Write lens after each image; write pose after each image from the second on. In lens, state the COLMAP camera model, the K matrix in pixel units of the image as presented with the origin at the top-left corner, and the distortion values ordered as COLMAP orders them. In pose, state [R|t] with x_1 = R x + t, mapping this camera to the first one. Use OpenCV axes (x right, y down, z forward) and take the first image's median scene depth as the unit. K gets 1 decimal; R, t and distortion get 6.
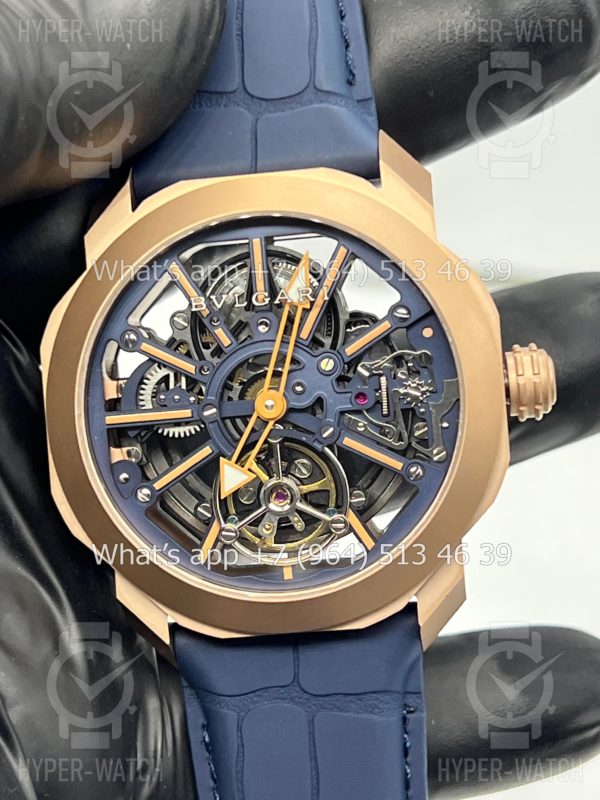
lens RADIAL K [[1964.7, 0, 293.9], [0, 1964.7, 413.3], [0, 0, 1]] dist [0.334639, 0.000000]
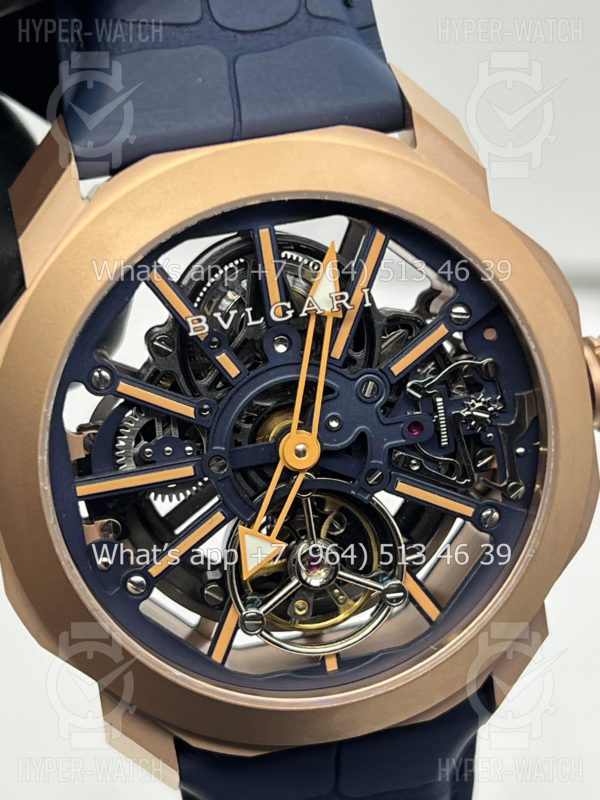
lens RADIAL K [[1964.7, 0, 293.5], [0, 1964.7, 402.5], [0, 0, 1]] dist [0.334639, 0.000000]
pose [[0.971087, -0.097919, 0.217721, -0.173940], [0.077278, 0.991840, 0.101395, -0.097447], [-0.225872, -0.081638, 0.970730, 0.271434]]
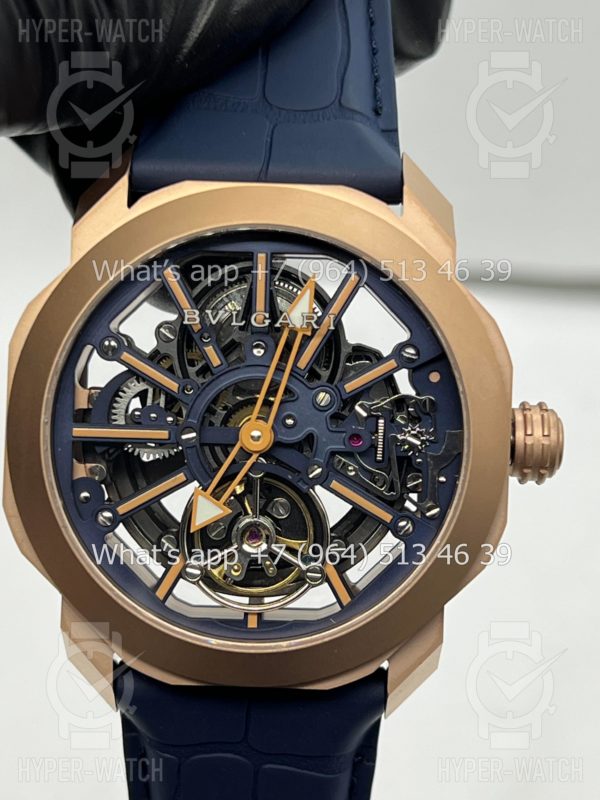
lens RADIAL K [[1964.7, 0, 295.9], [0, 1964.7, 404.9], [0, 0, 1]] dist [0.334639, 0.000000]
pose [[0.991203, 0.115408, 0.064795, -0.053998], [-0.114684, 0.993292, -0.014787, -0.007108], [-0.066067, 0.007226, 0.997789, 0.086801]]
